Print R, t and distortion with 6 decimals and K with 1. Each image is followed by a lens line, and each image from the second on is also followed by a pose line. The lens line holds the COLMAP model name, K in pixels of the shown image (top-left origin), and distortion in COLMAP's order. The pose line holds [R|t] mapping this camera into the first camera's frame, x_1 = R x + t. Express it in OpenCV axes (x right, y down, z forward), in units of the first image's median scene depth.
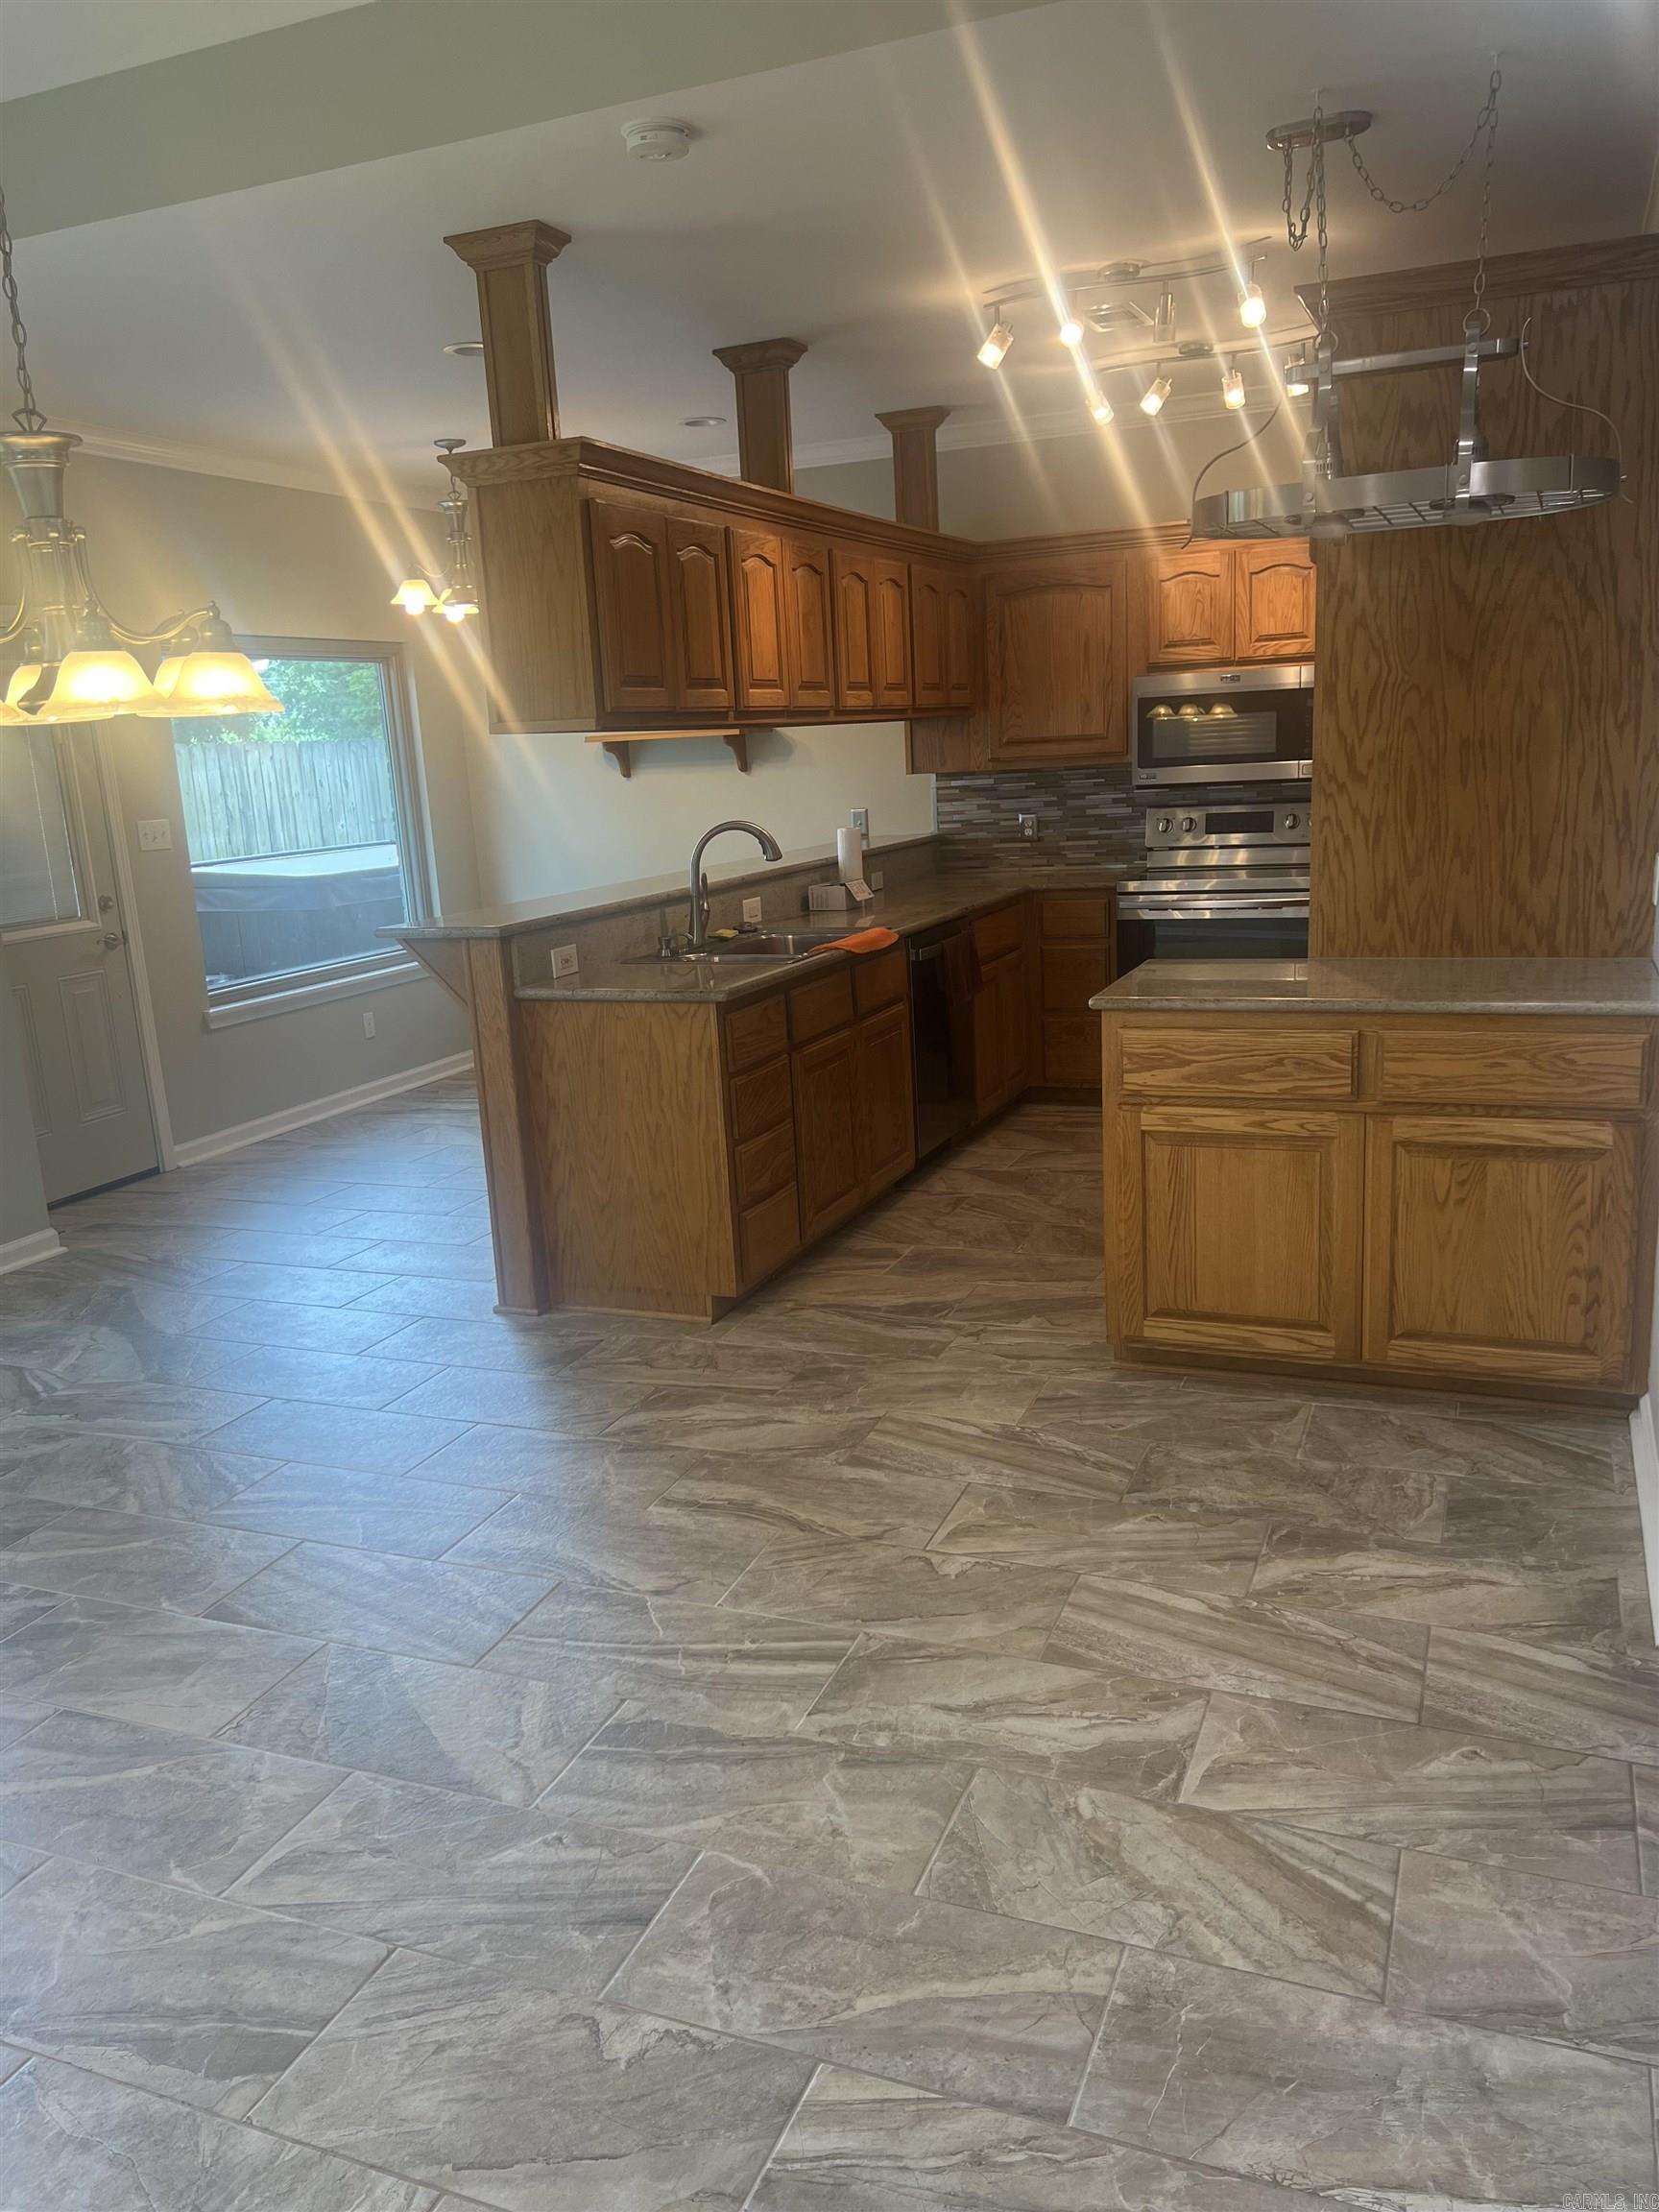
lens RADIAL K [[1662.1, 0, 820.3], [0, 1662.1, 1114.7], [0, 0, 1]] dist [0.067956, -0.050214]
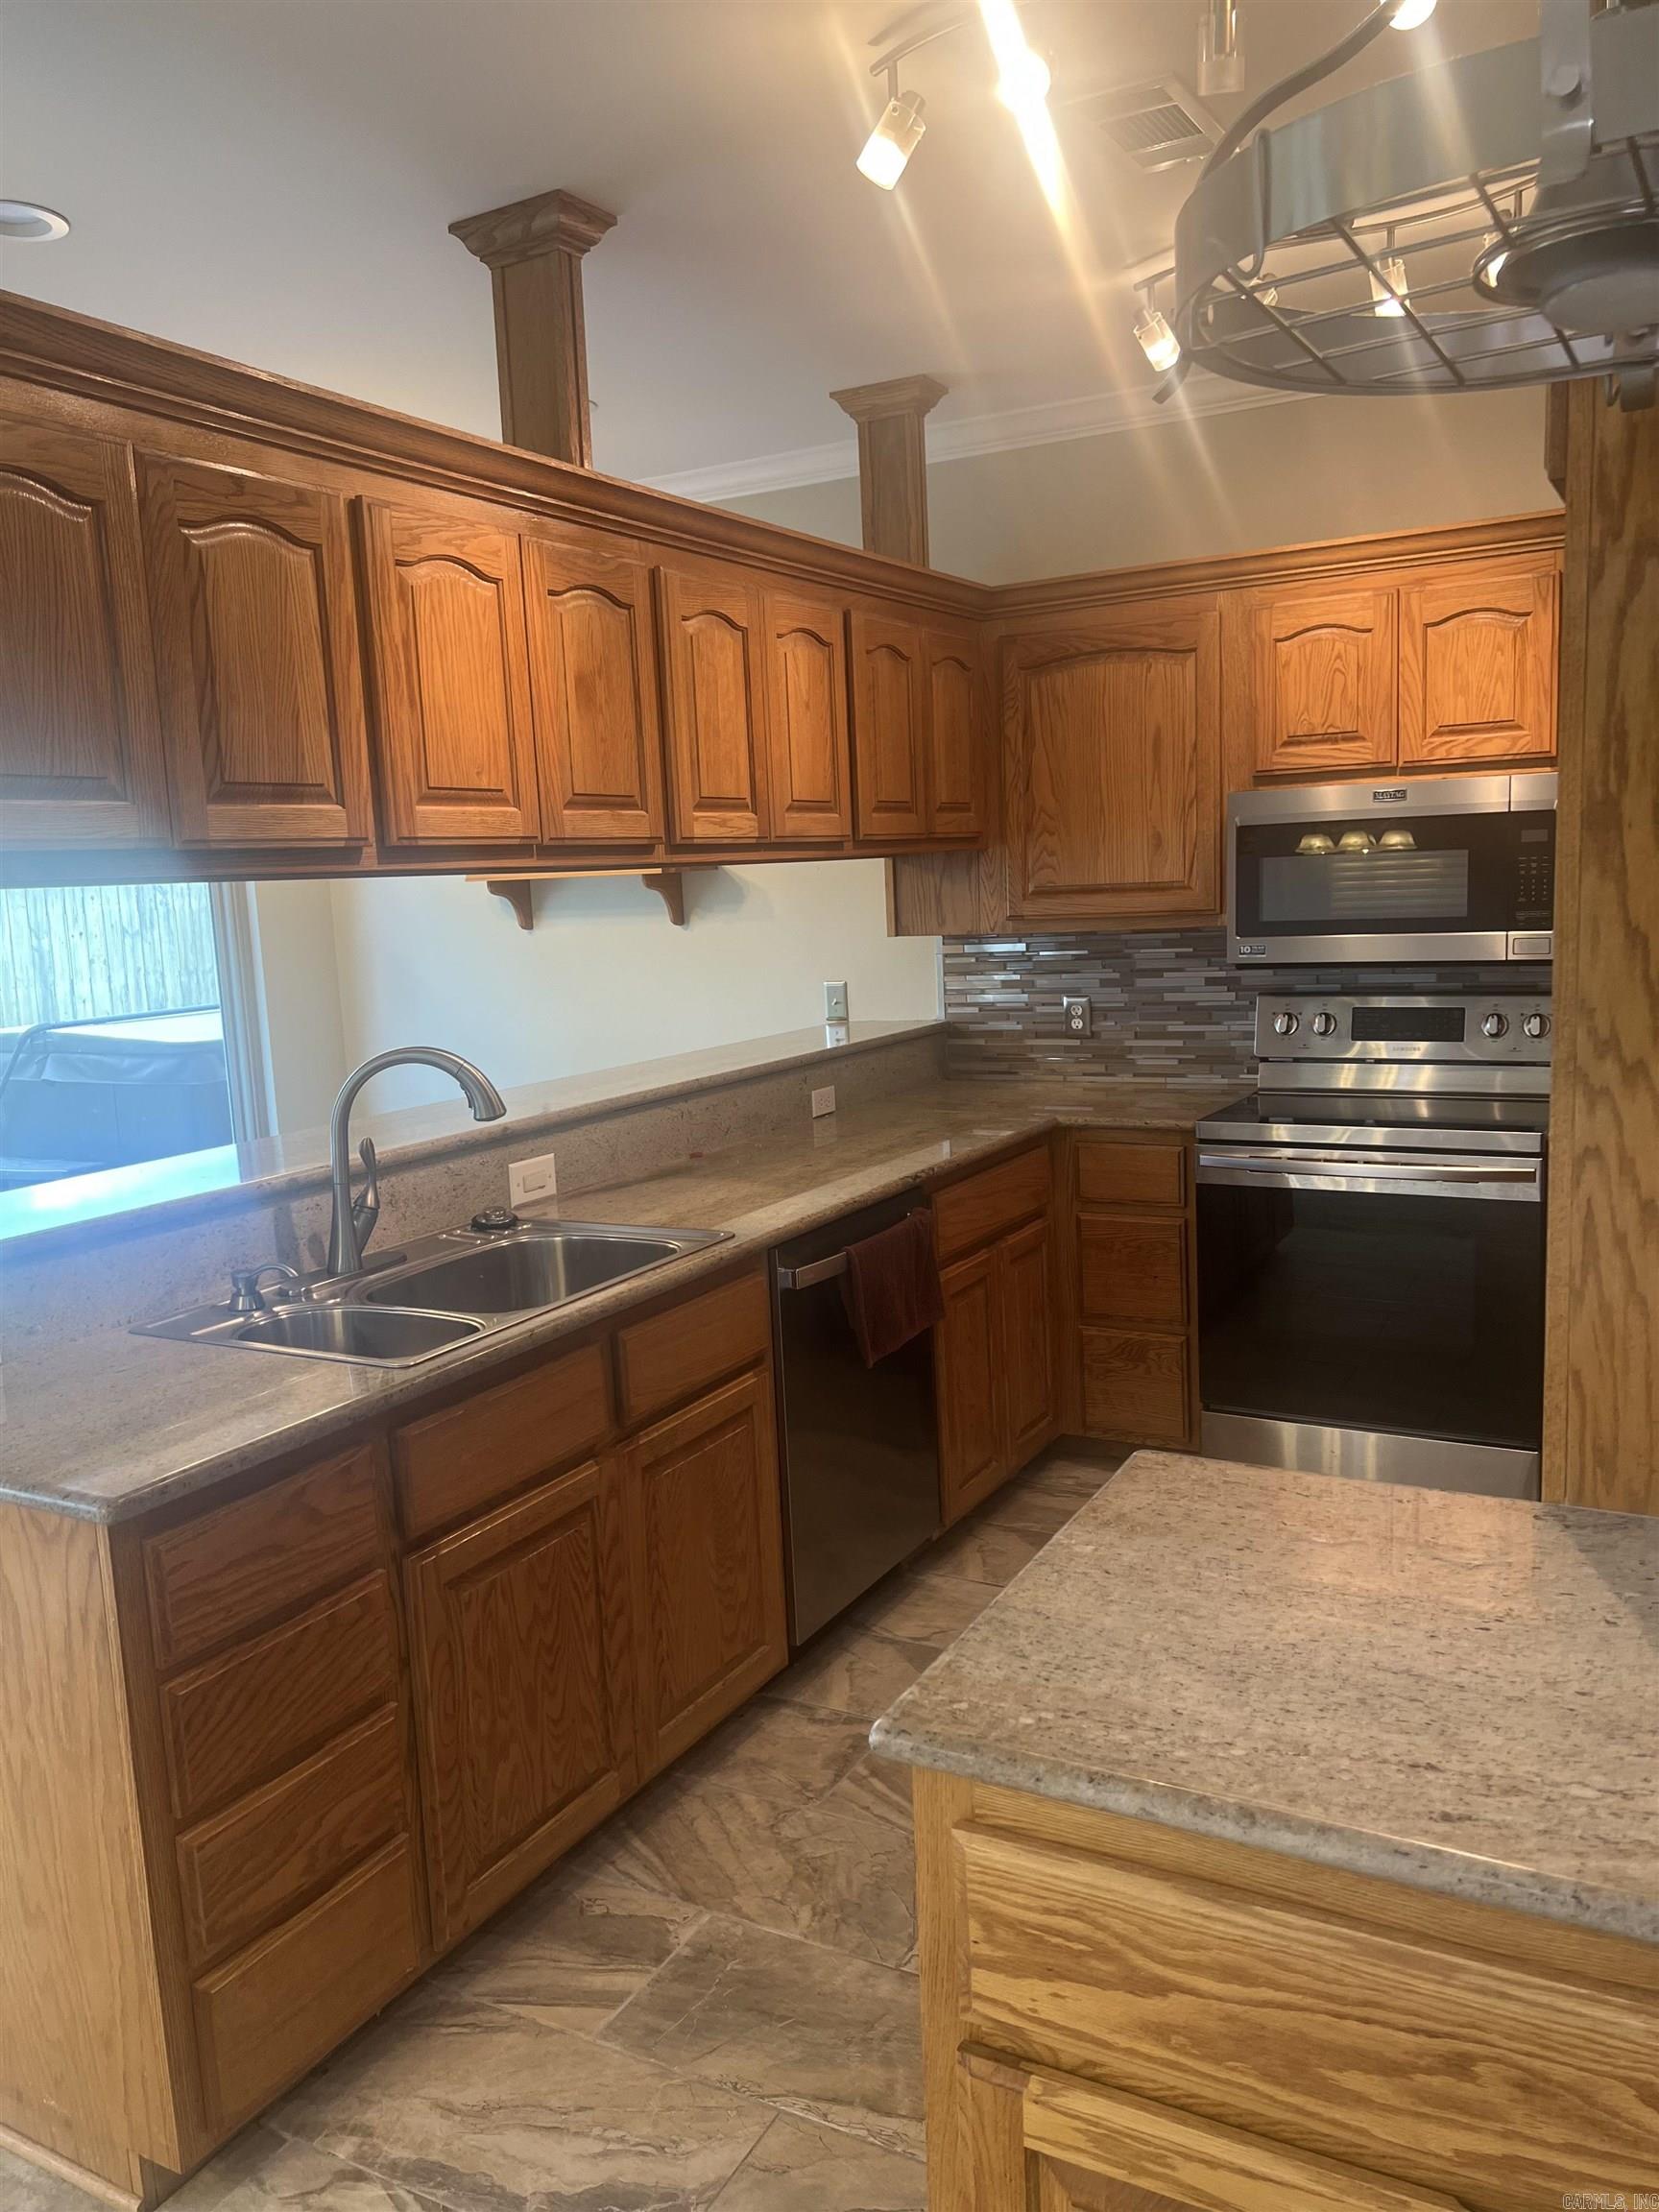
lens RADIAL K [[1662.1, 0, 831.3], [0, 1662.1, 1098.9], [0, 0, 1]] dist [0.067956, -0.050214]
pose [[0.994396, 0.023420, -0.103095, 0.108711], [-0.031393, 0.996582, -0.076406, -0.097948], [0.100953, 0.079215, 0.991733, 0.385669]]
